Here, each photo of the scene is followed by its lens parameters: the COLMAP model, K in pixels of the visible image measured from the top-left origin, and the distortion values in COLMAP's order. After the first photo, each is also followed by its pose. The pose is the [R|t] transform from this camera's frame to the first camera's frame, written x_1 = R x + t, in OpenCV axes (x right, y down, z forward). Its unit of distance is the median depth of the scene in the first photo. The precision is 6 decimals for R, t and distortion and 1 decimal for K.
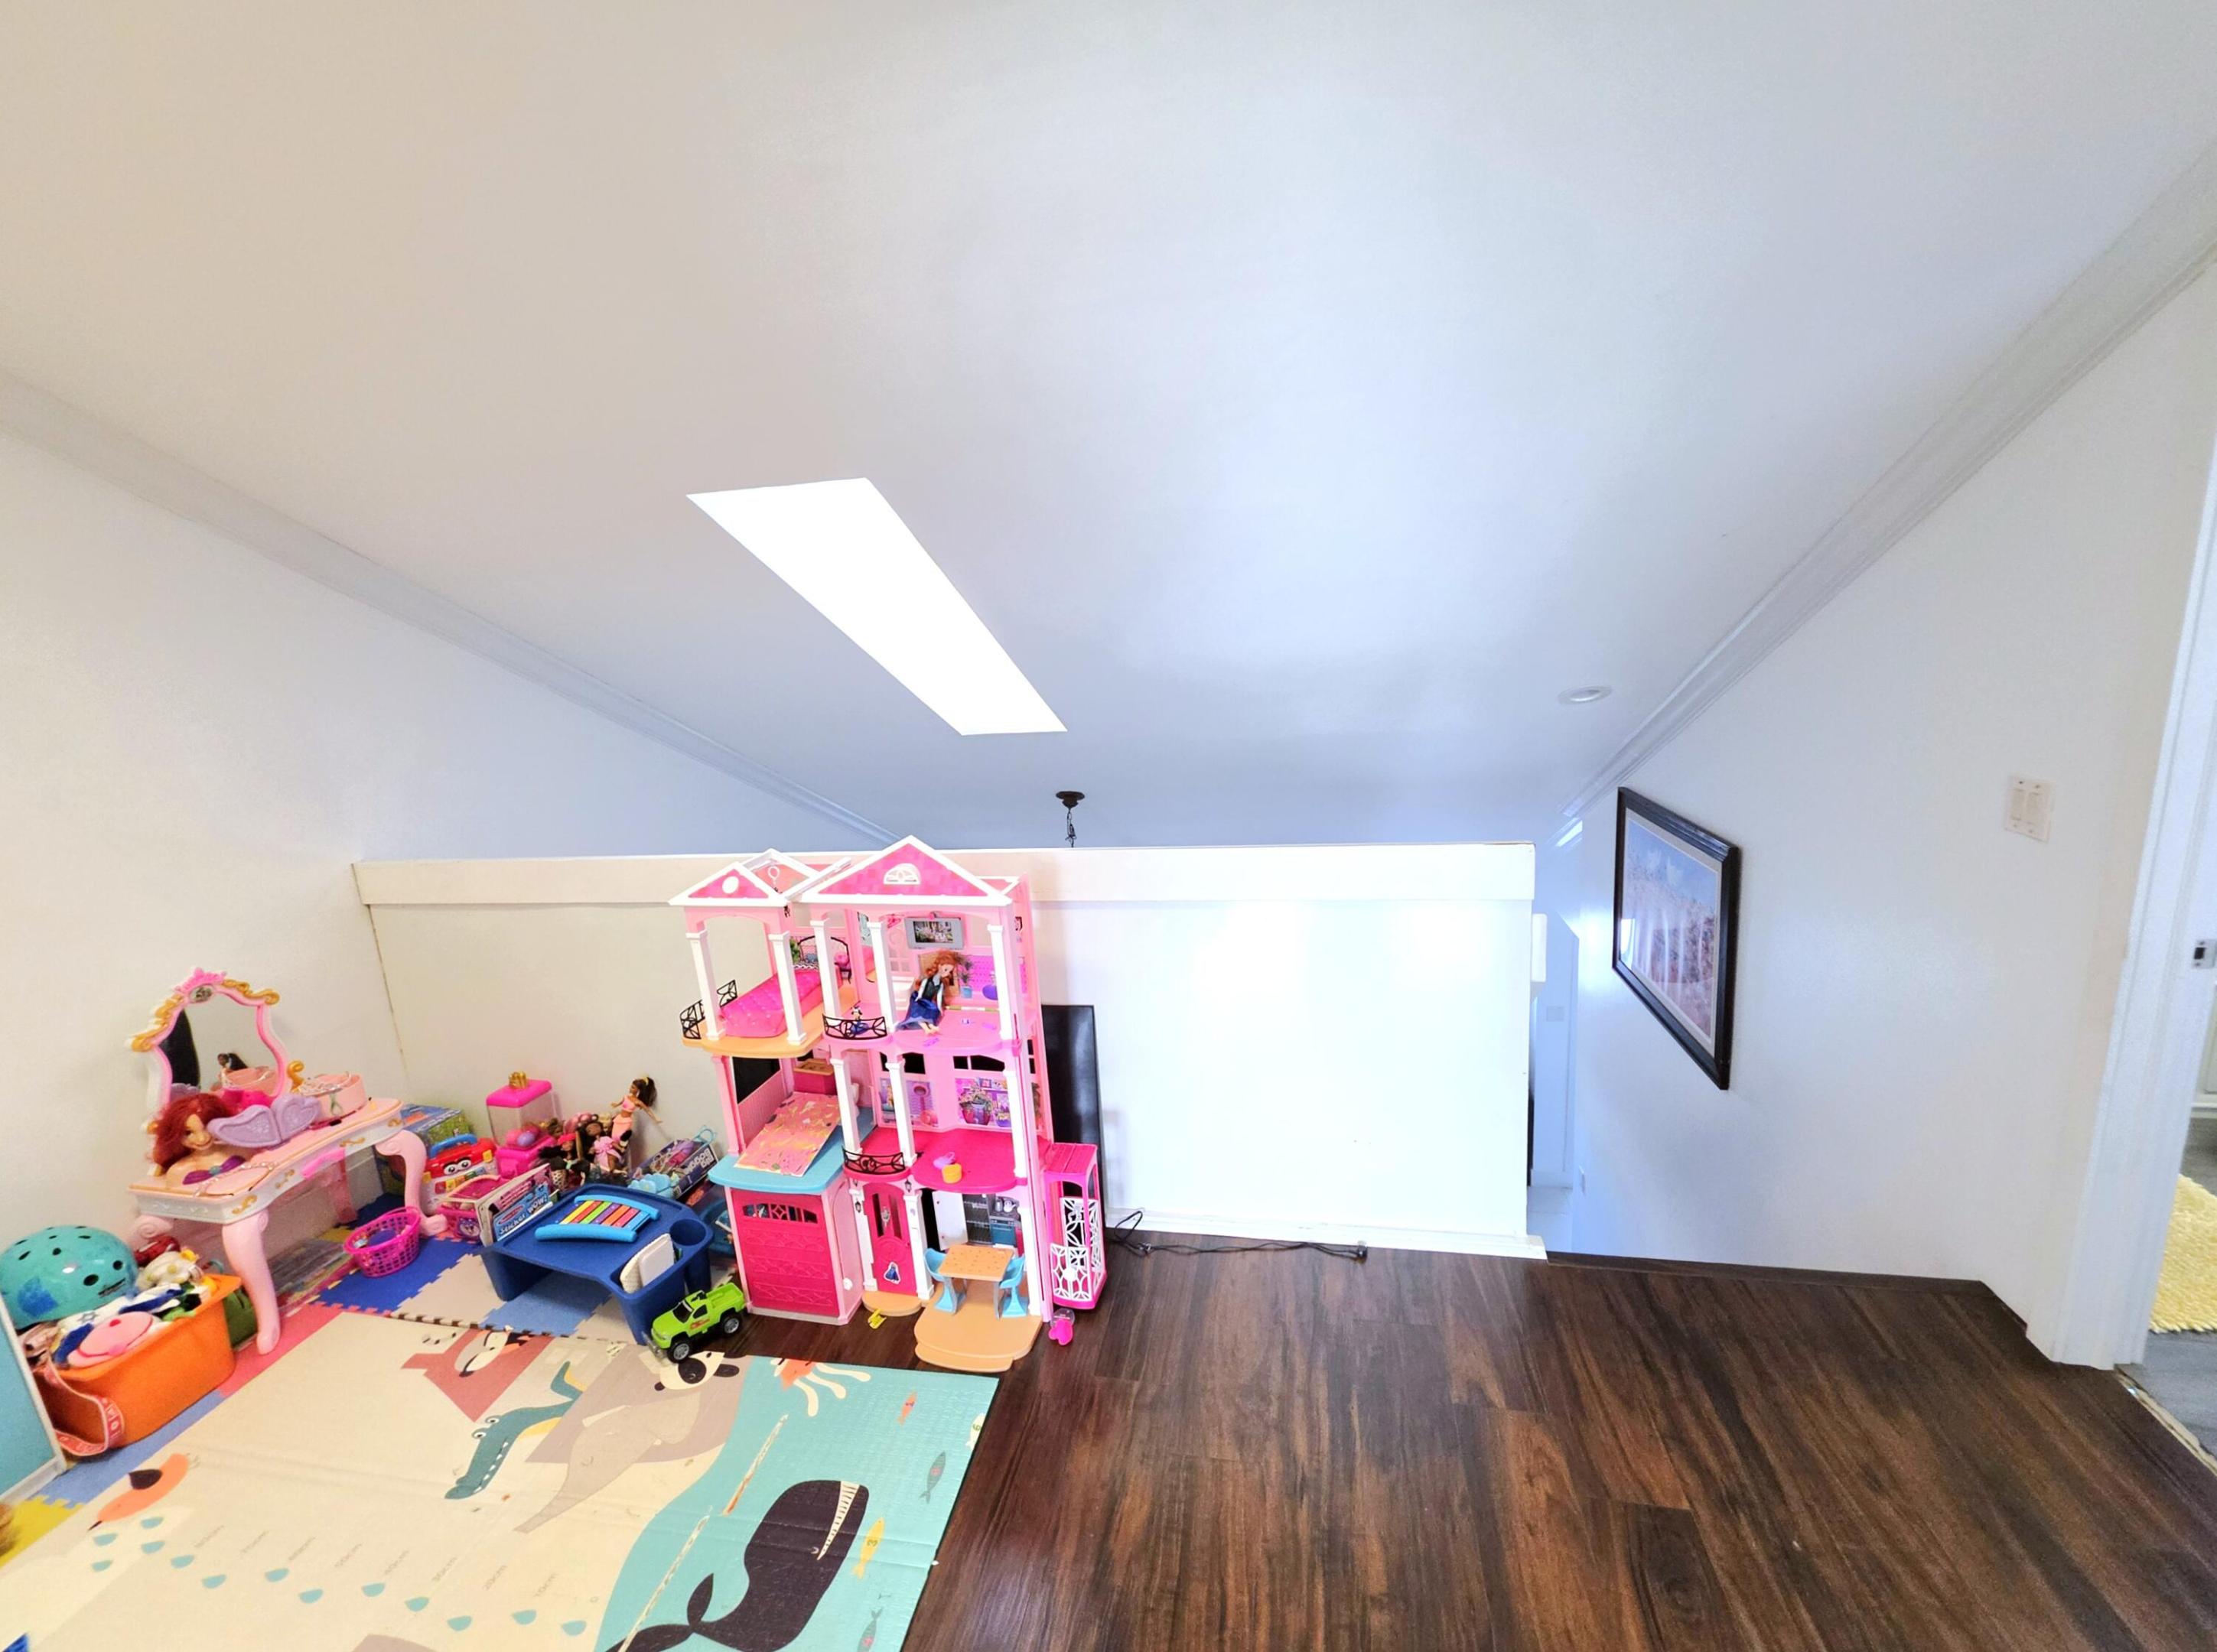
lens RADIAL K [[881.4, 0, 1142.3], [0, 881.4, 821.3], [0, 0, 1]] dist [0.000484, 0.000108]
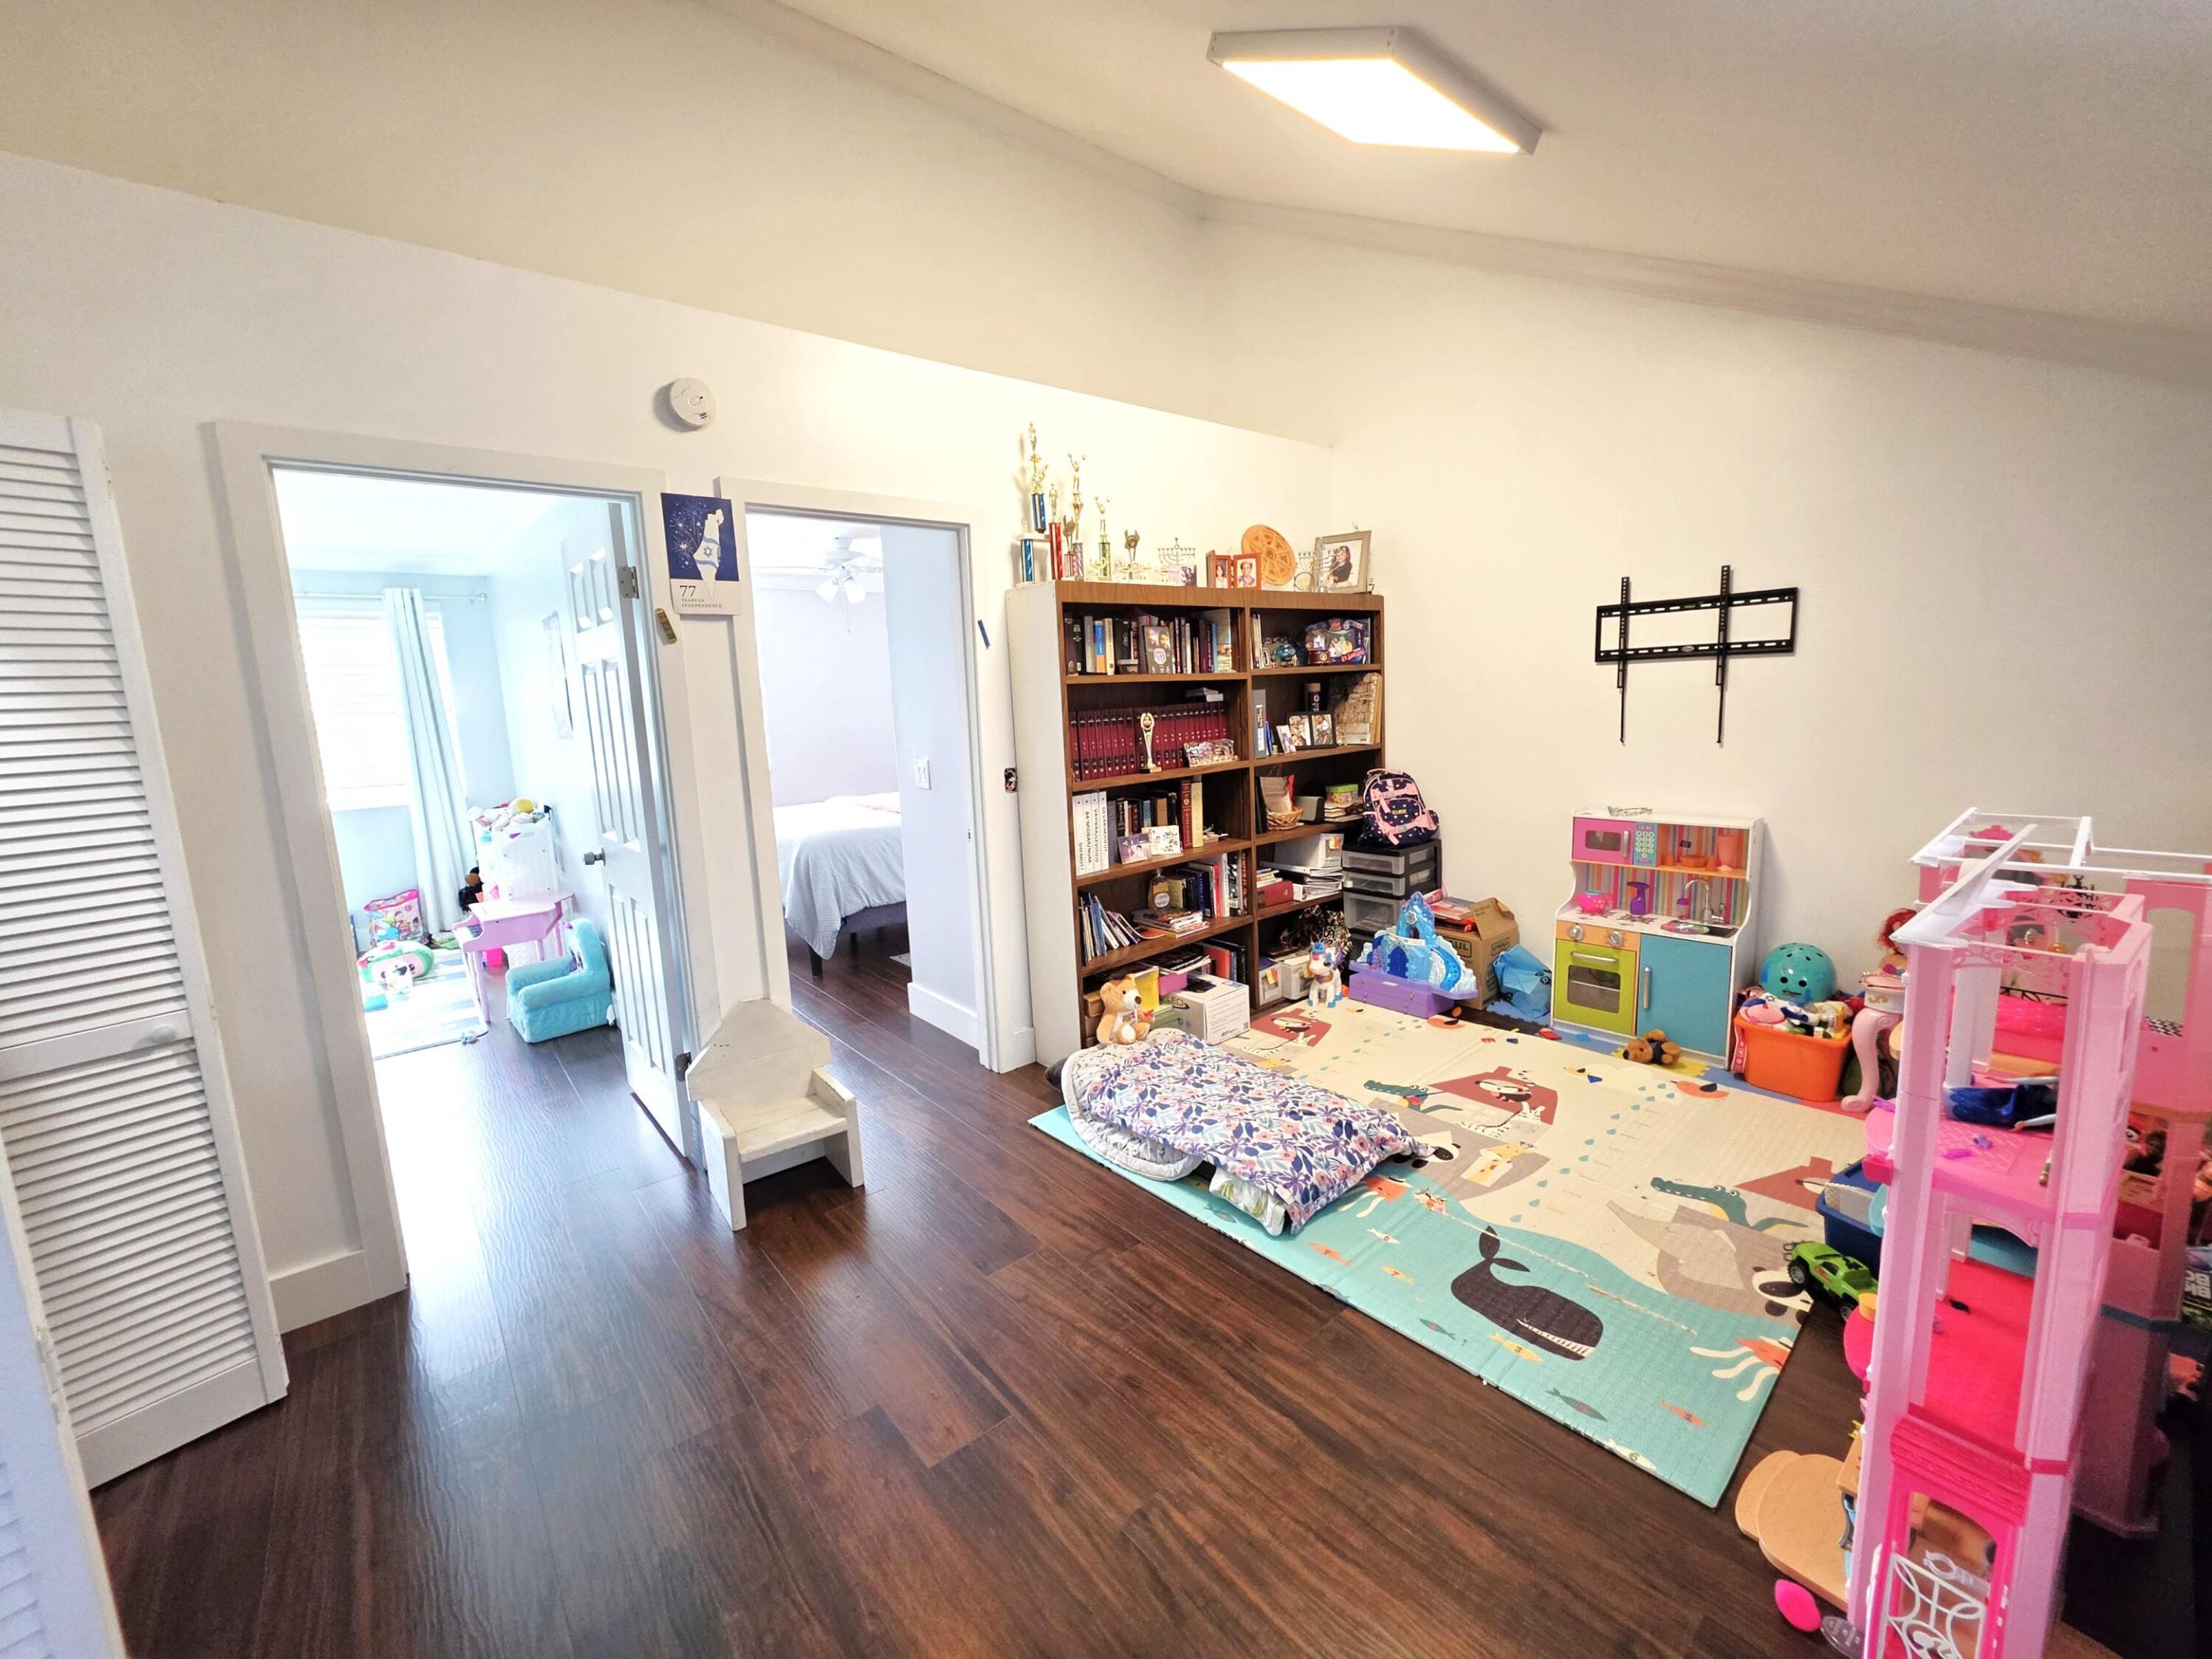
lens RADIAL K [[893.9, 0, 1101.2], [0, 893.9, 818.8], [0, 0, 1]] dist [0.001382, 0.000022]
pose [[-0.623719, 0.209359, -0.753090, 0.656768], [-0.082642, 0.940400, 0.329876, -0.157349], [0.777268, 0.267986, -0.569243, 0.883790]]
